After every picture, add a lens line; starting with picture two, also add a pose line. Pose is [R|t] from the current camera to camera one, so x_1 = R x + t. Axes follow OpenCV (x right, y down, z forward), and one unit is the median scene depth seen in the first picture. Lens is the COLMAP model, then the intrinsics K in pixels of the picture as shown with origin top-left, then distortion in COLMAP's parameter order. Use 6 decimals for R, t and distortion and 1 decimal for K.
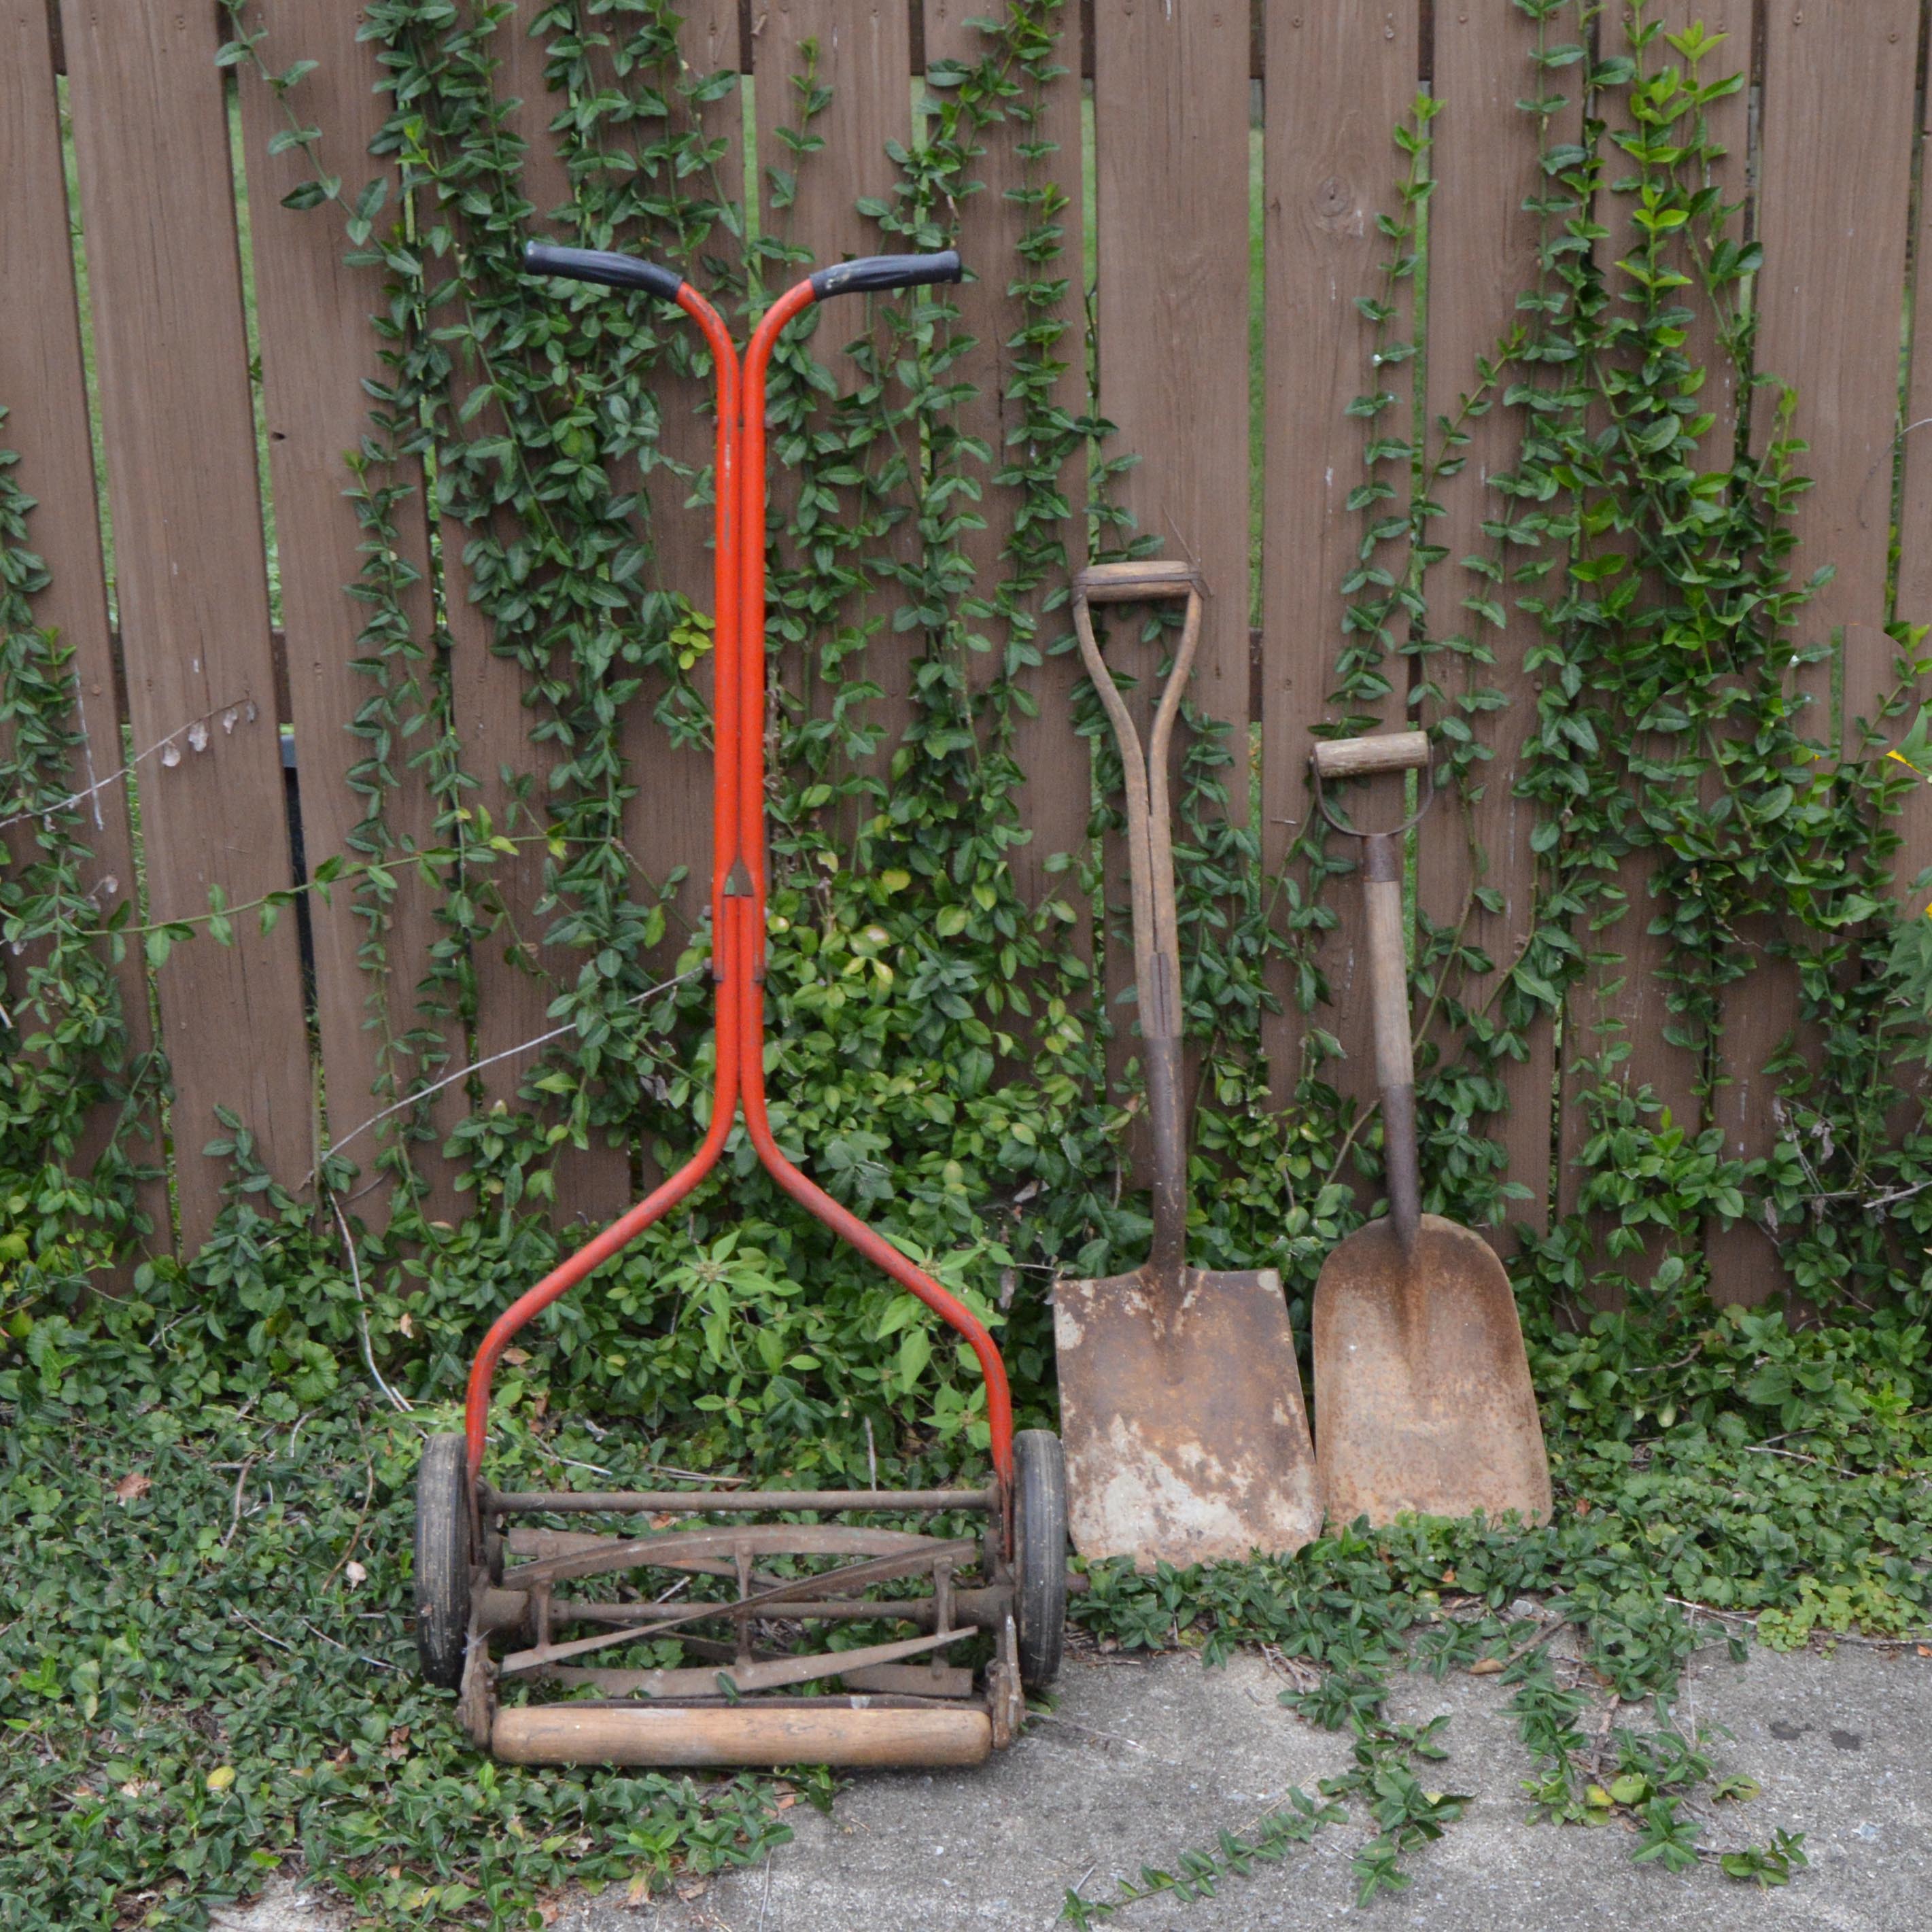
lens RADIAL K [[3178.6, 0, 1041.3], [0, 3178.6, 1098.7], [0, 0, 1]] dist [-0.094753, 0.000000]
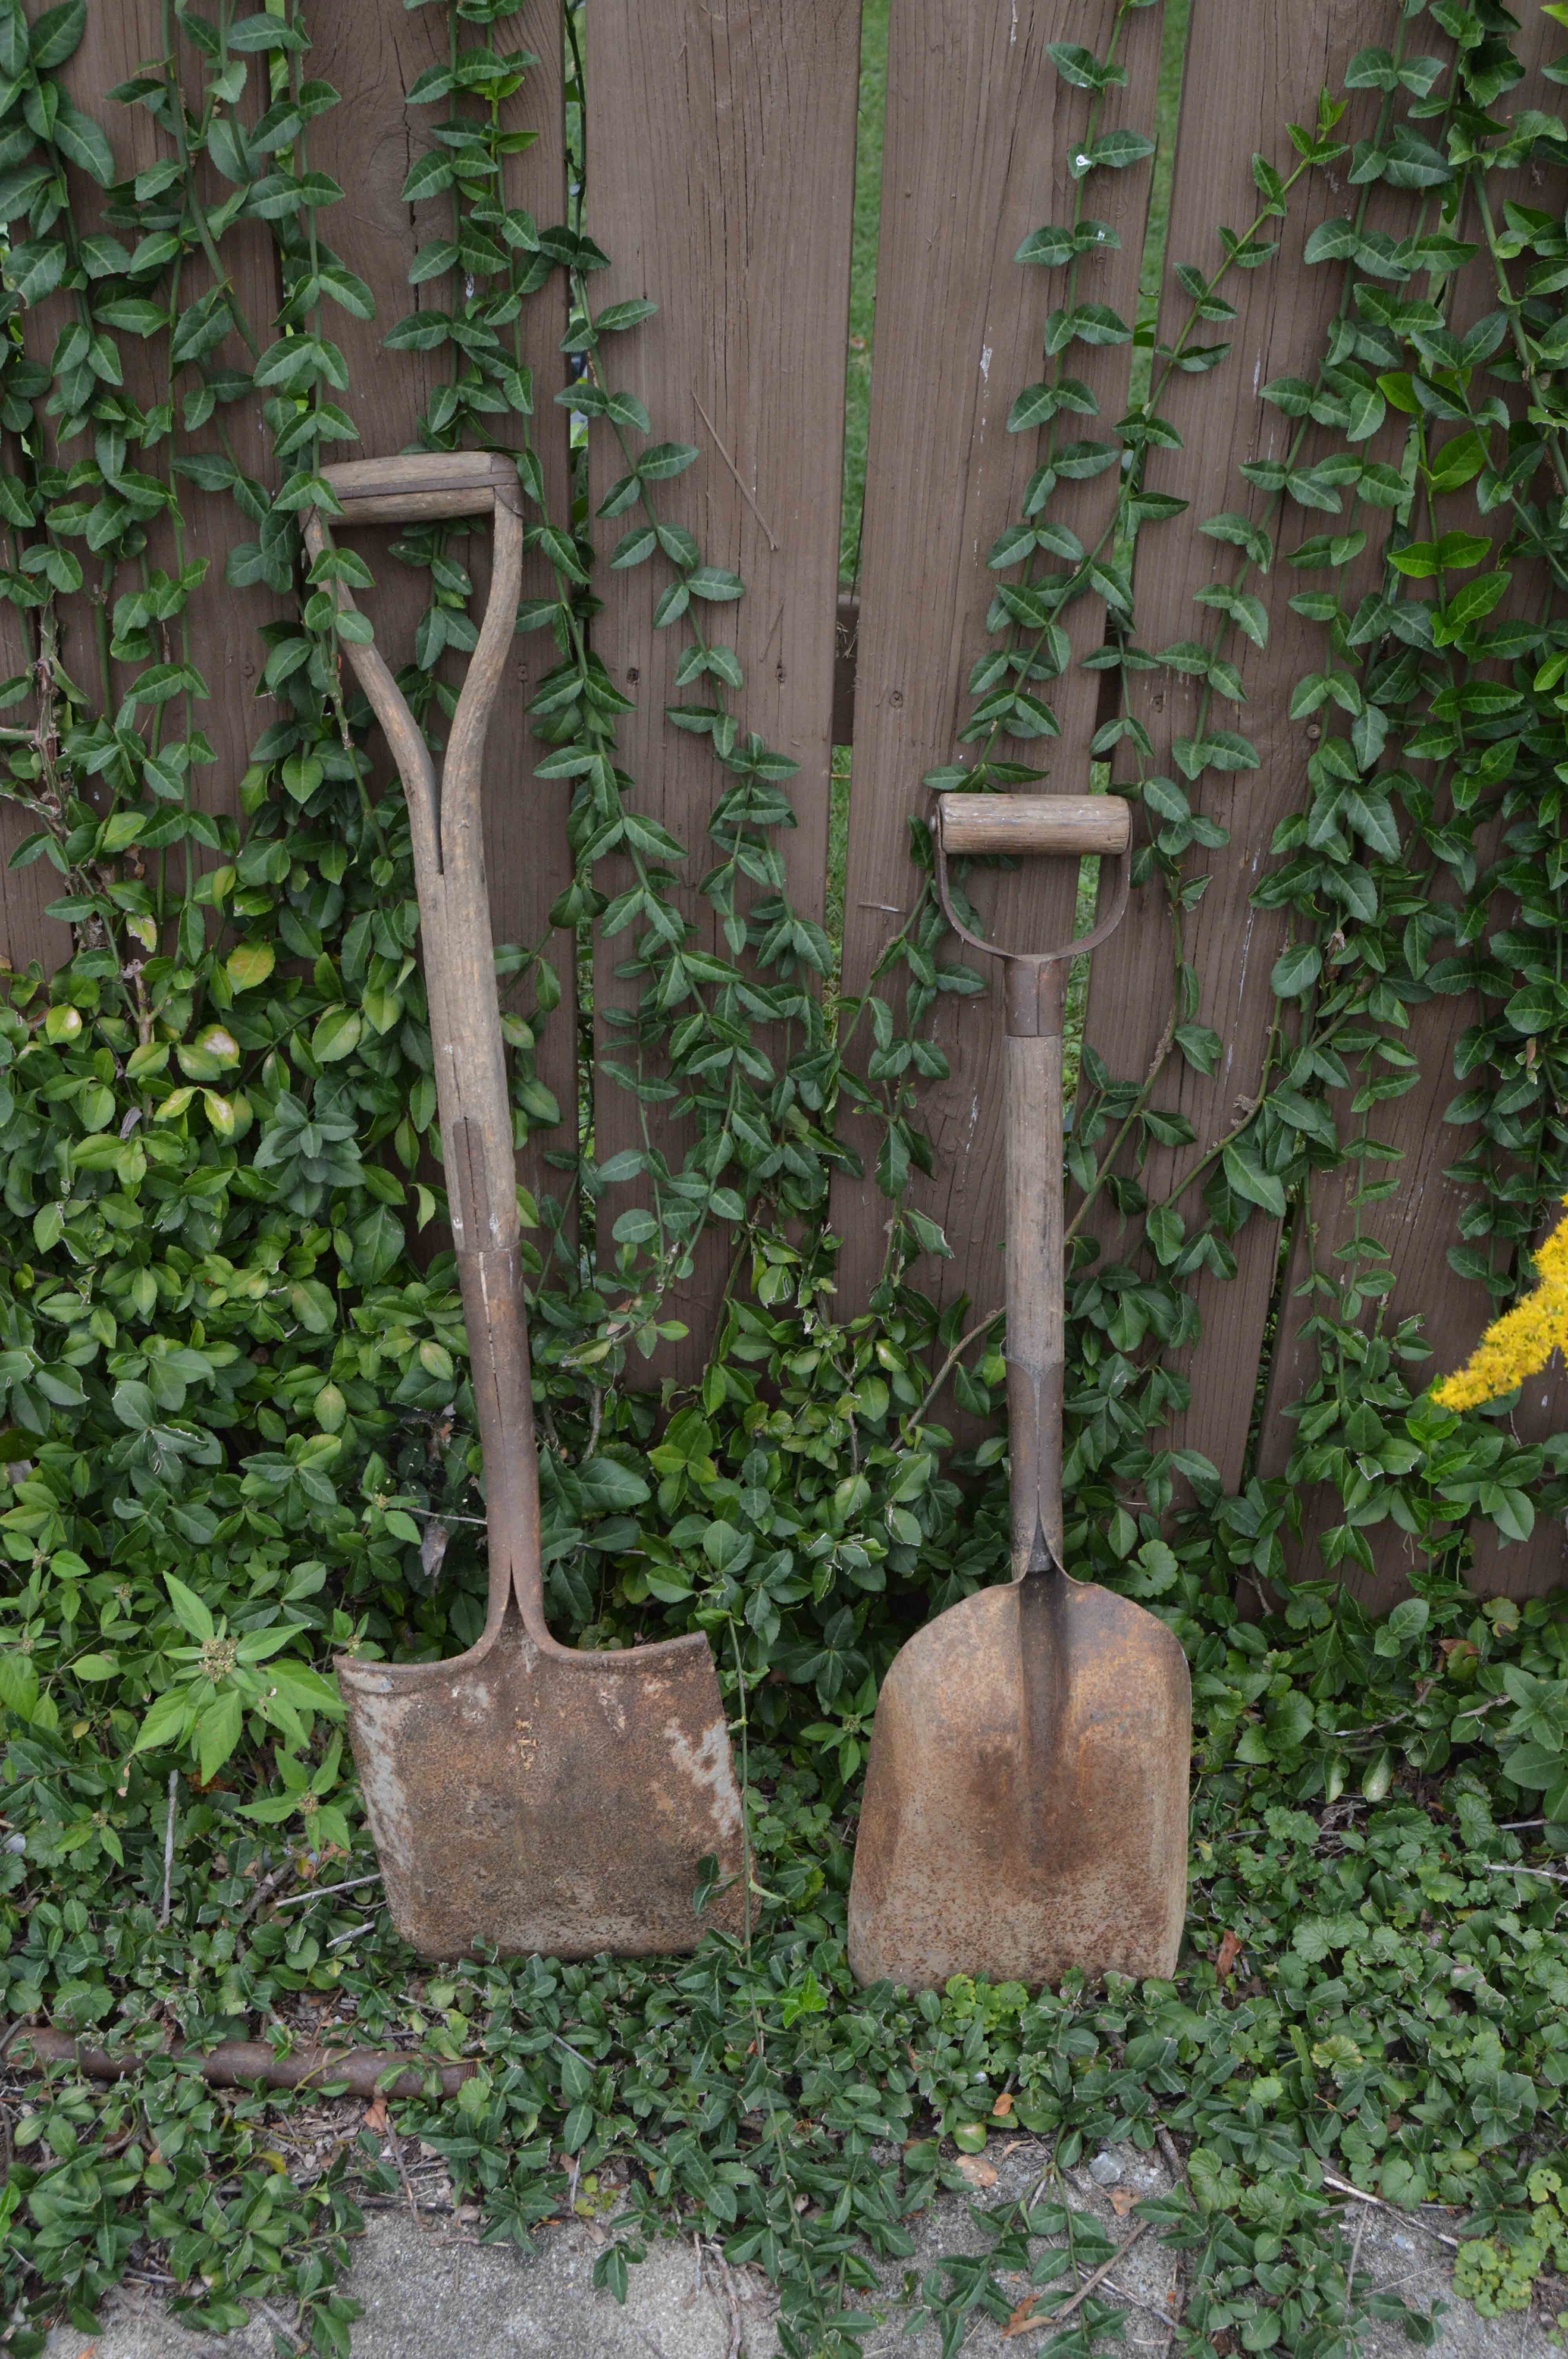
lens RADIAL K [[2609.6, 0, 761.6], [0, 2609.6, 1165.3], [0, 0, 1]] dist [-0.065396, 0.000000]
pose [[0.994770, 0.086479, -0.054344, 0.087795], [-0.069947, 0.964538, 0.254505, -0.171216], [0.074427, -0.249373, 0.965543, 0.503595]]
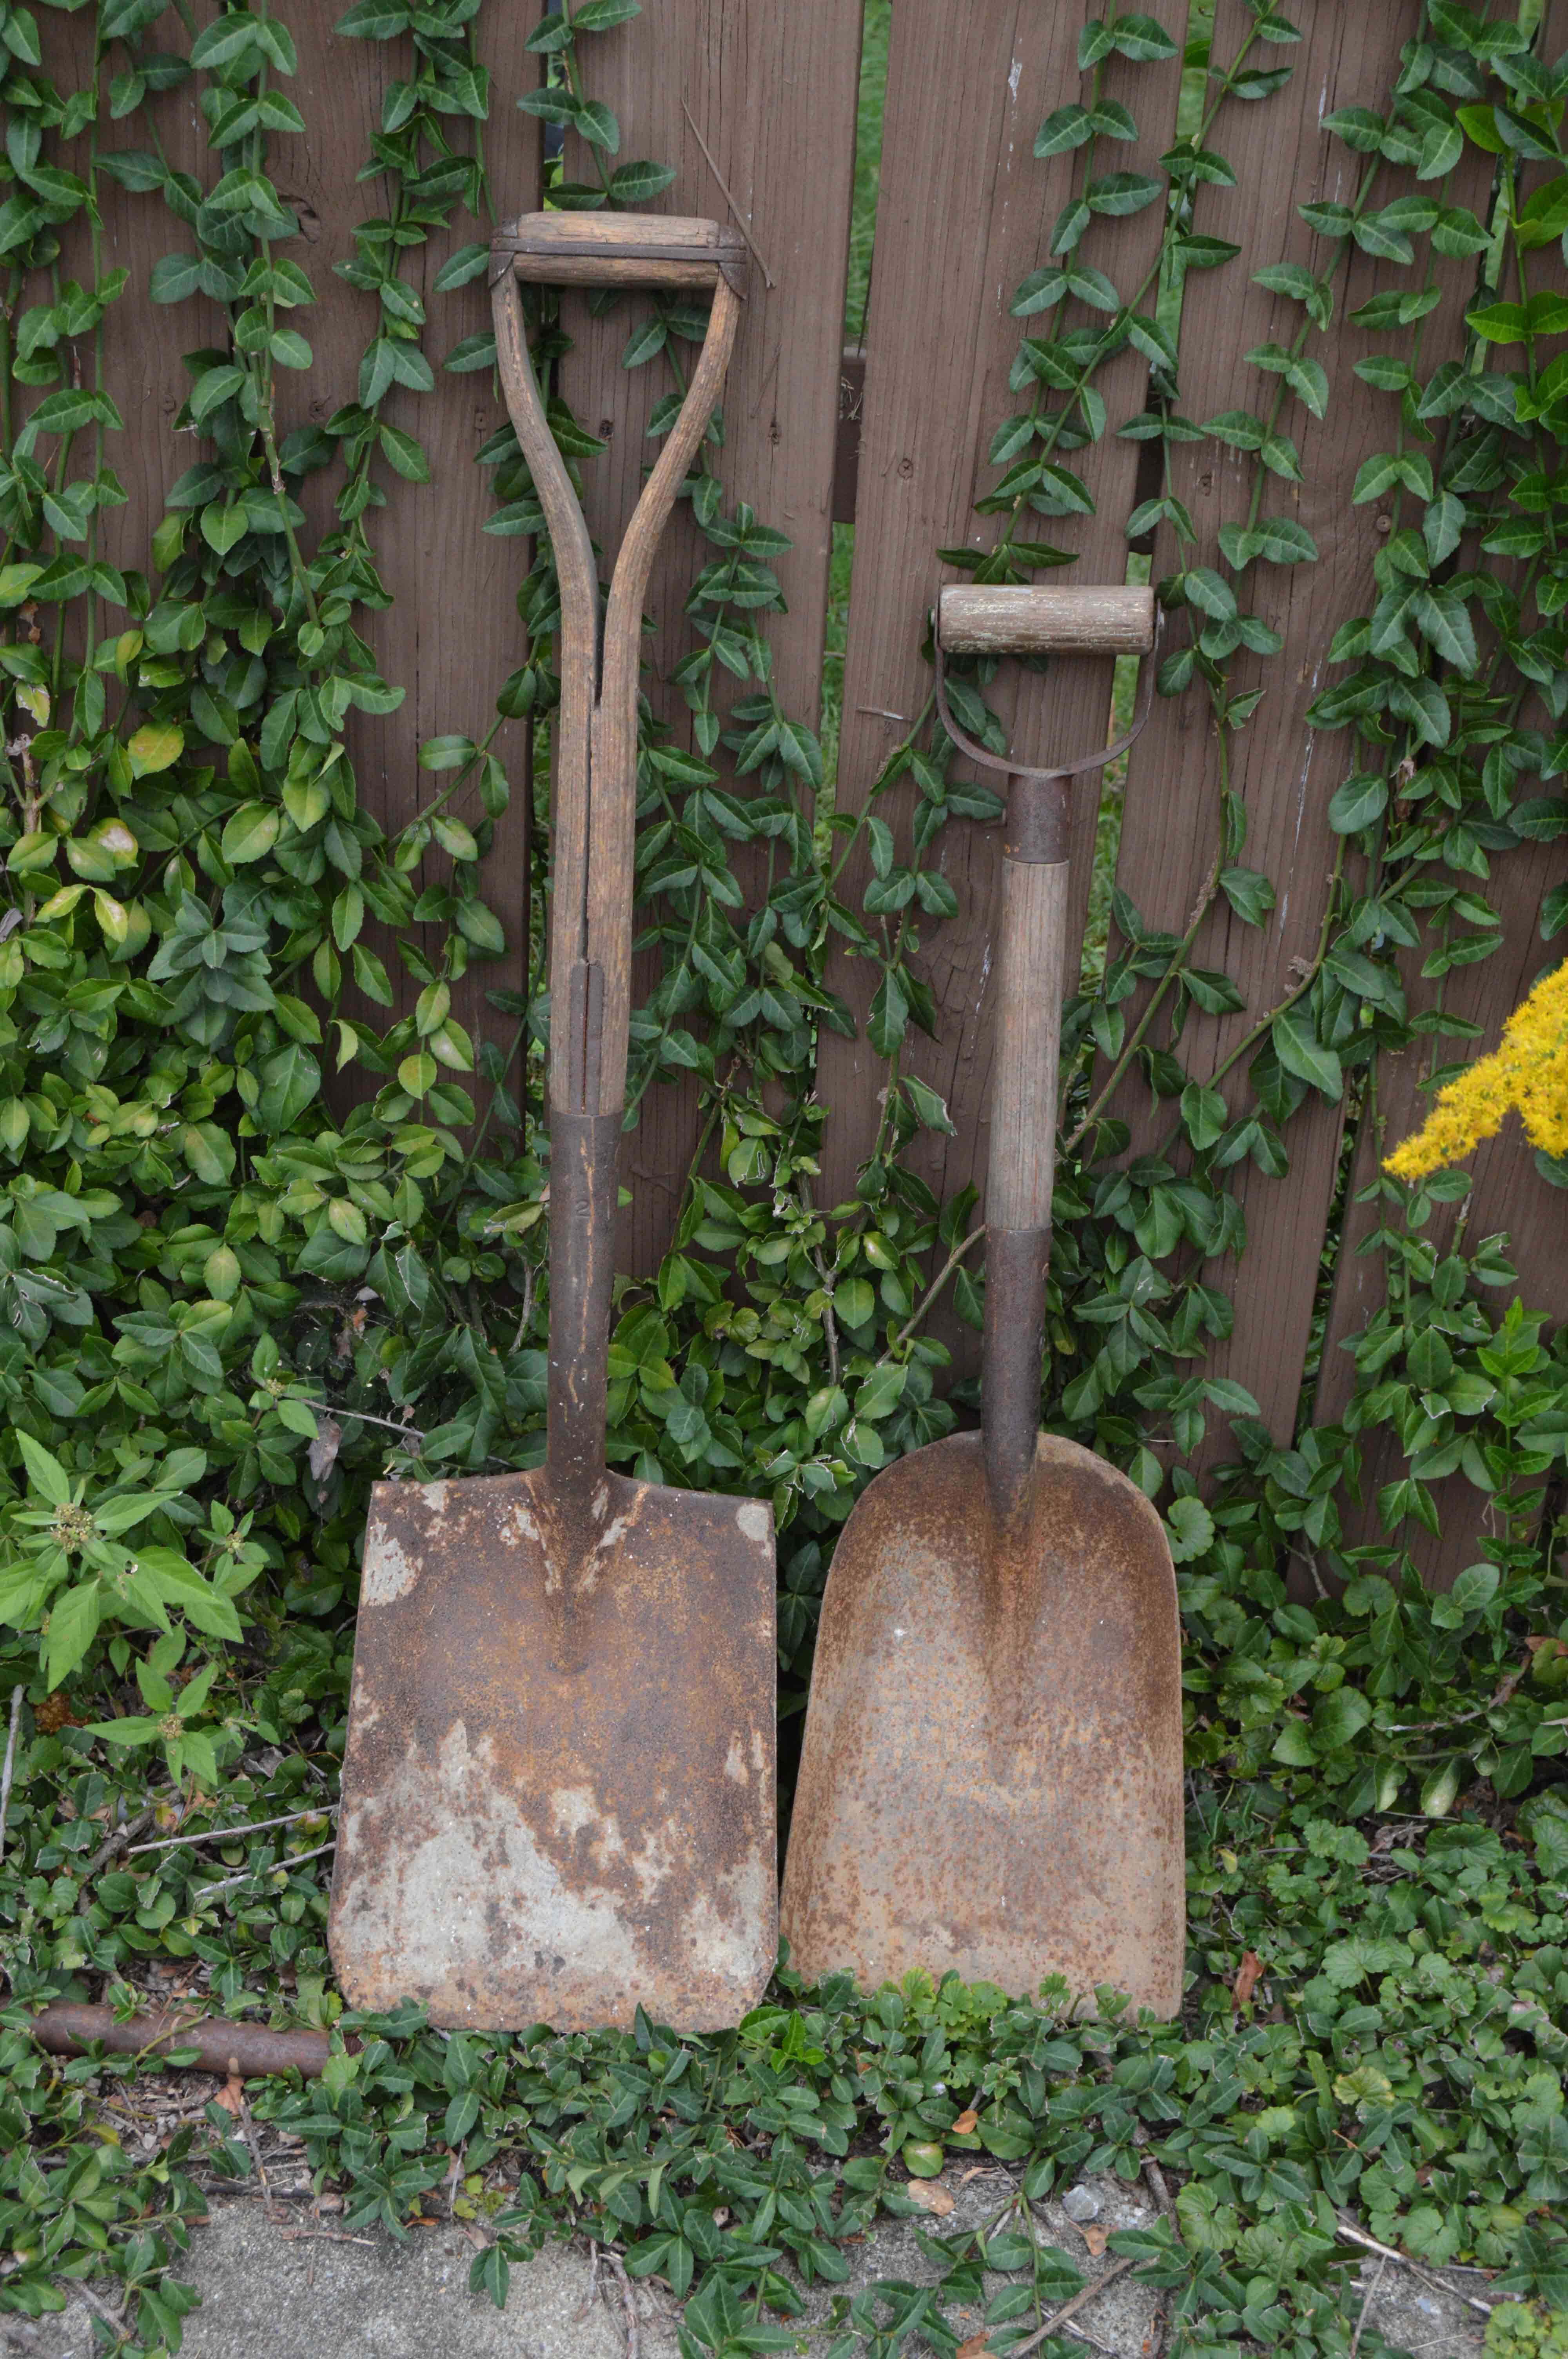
lens RADIAL K [[3413.8, 0, 780.3], [0, 3413.8, 1166.3], [0, 0, 1]] dist [-0.050554, 0.000000]
pose [[0.988318, 0.130512, -0.078697, 0.118046], [-0.109603, 0.967470, 0.228010, -0.146709], [0.105895, -0.216721, 0.970473, 0.428824]]
